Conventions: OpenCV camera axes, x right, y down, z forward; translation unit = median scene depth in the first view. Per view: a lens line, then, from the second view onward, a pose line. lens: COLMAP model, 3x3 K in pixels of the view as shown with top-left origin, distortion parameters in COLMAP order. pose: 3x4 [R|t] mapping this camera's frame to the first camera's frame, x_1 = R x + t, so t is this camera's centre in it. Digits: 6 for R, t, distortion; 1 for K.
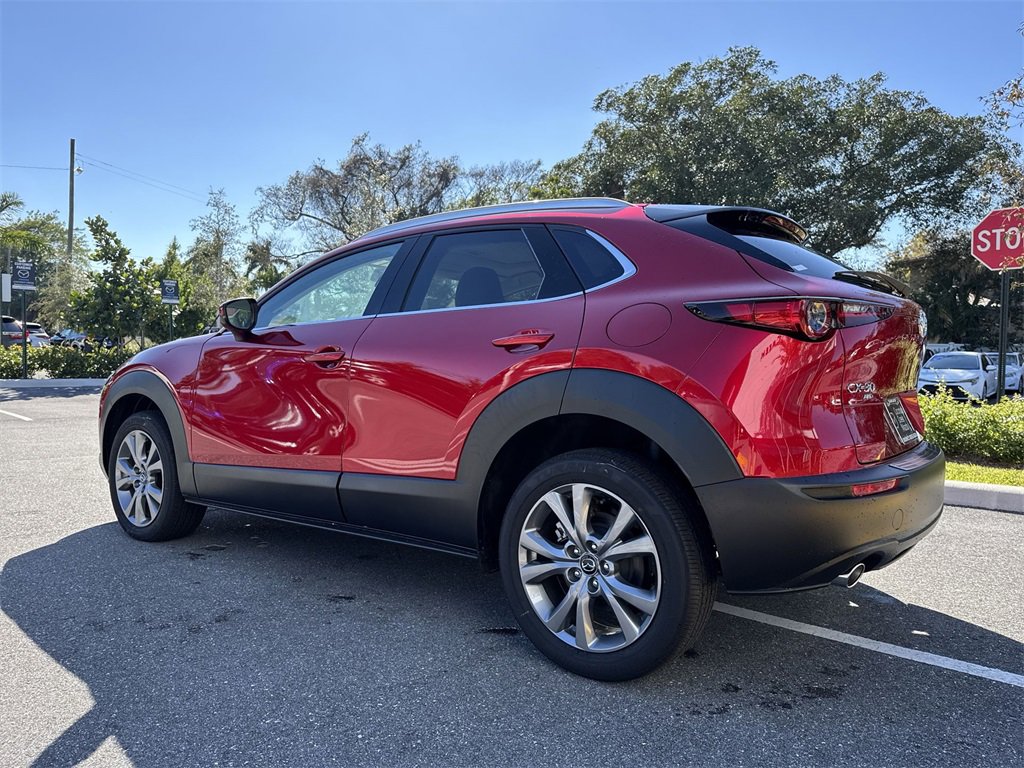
lens RADIAL K [[722.2, 0, 528.2], [0, 722.2, 365.9], [0, 0, 1]] dist [0.036256, -0.044221]
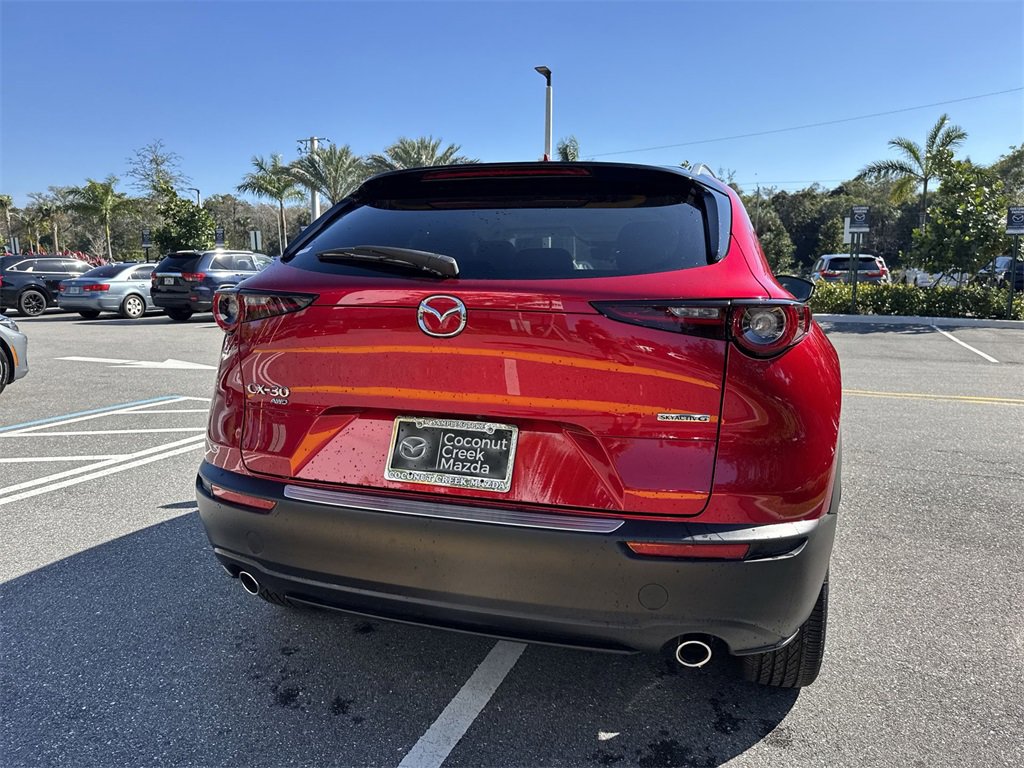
lens RADIAL K [[722.2, 0, 503.2], [0, 722.2, 384.7], [0, 0, 1]] dist [0.036256, -0.044221]
pose [[0.331500, 0.127998, -0.934732, 0.819892], [-0.013842, 0.991307, 0.130836, -0.056883], [0.943354, -0.030433, 0.330391, 0.581881]]
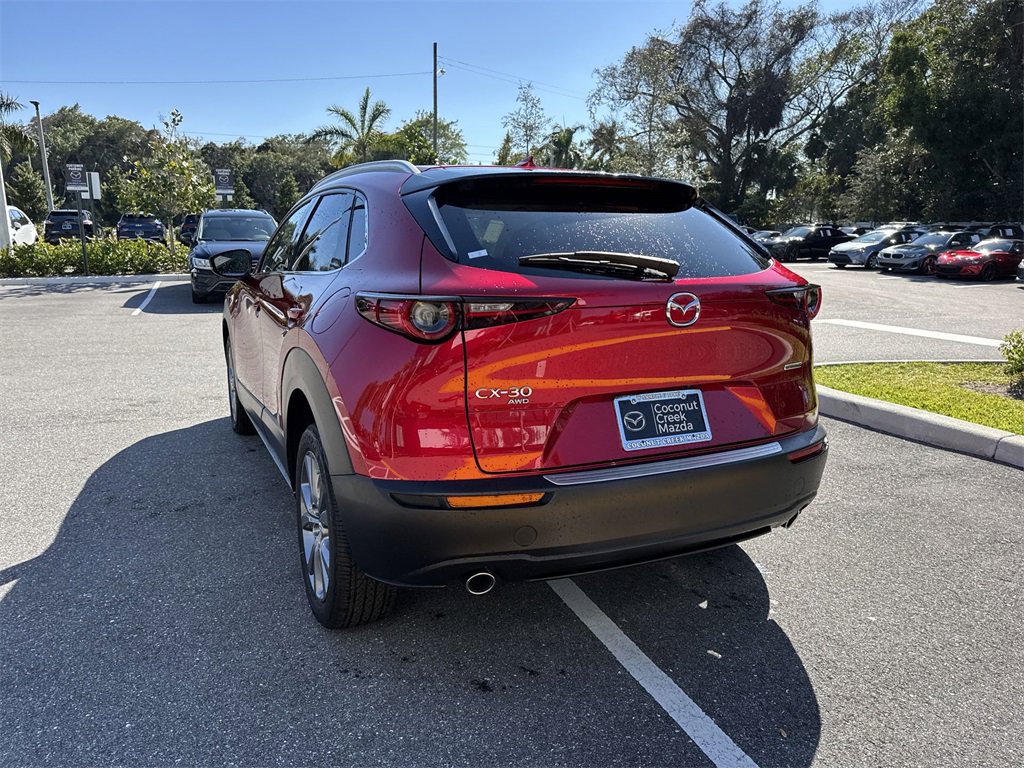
lens RADIAL K [[722.2, 0, 508.4], [0, 722.2, 377.2], [0, 0, 1]] dist [0.036256, -0.044221]
pose [[0.880457, 0.082230, -0.466940, 0.525283], [0.002091, 0.984162, 0.177257, -0.088823], [0.474121, -0.157044, 0.866341, 0.129351]]
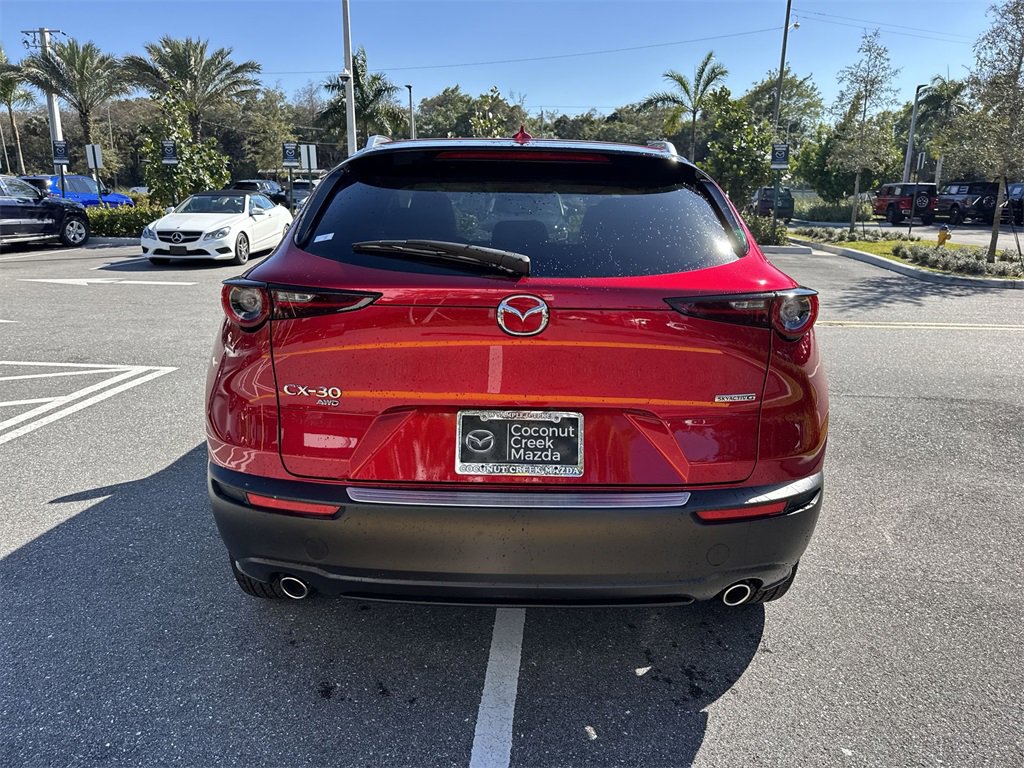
lens RADIAL K [[722.2, 0, 517.2], [0, 722.2, 386.7], [0, 0, 1]] dist [0.036256, -0.044221]
pose [[0.595403, 0.193805, -0.779702, 0.744657], [-0.013891, 0.972808, 0.231196, -0.102275], [0.803307, -0.126824, 0.581905, 0.417723]]
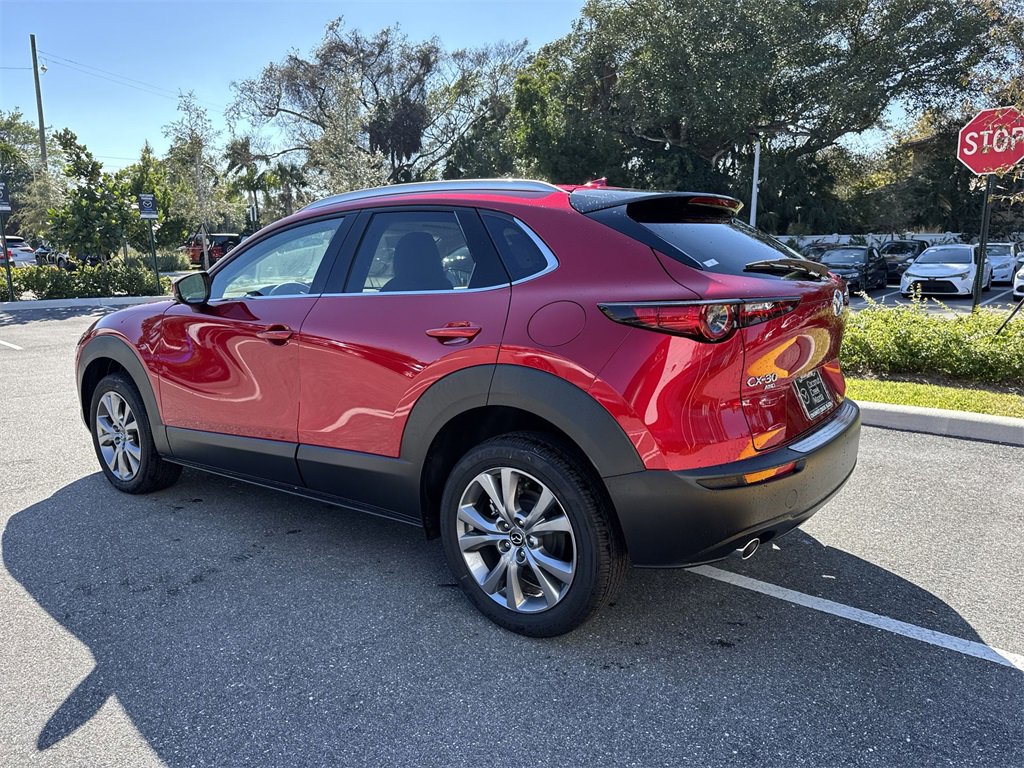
lens RADIAL K [[722.2, 0, 516.8], [0, 722.2, 379.0], [0, 0, 1]] dist [0.036256, -0.044221]
pose [[0.999667, -0.023586, -0.010461, 0.062666], [0.024961, 0.986688, 0.160696, -0.089015], [0.006532, -0.160904, 0.986948, -0.032334]]
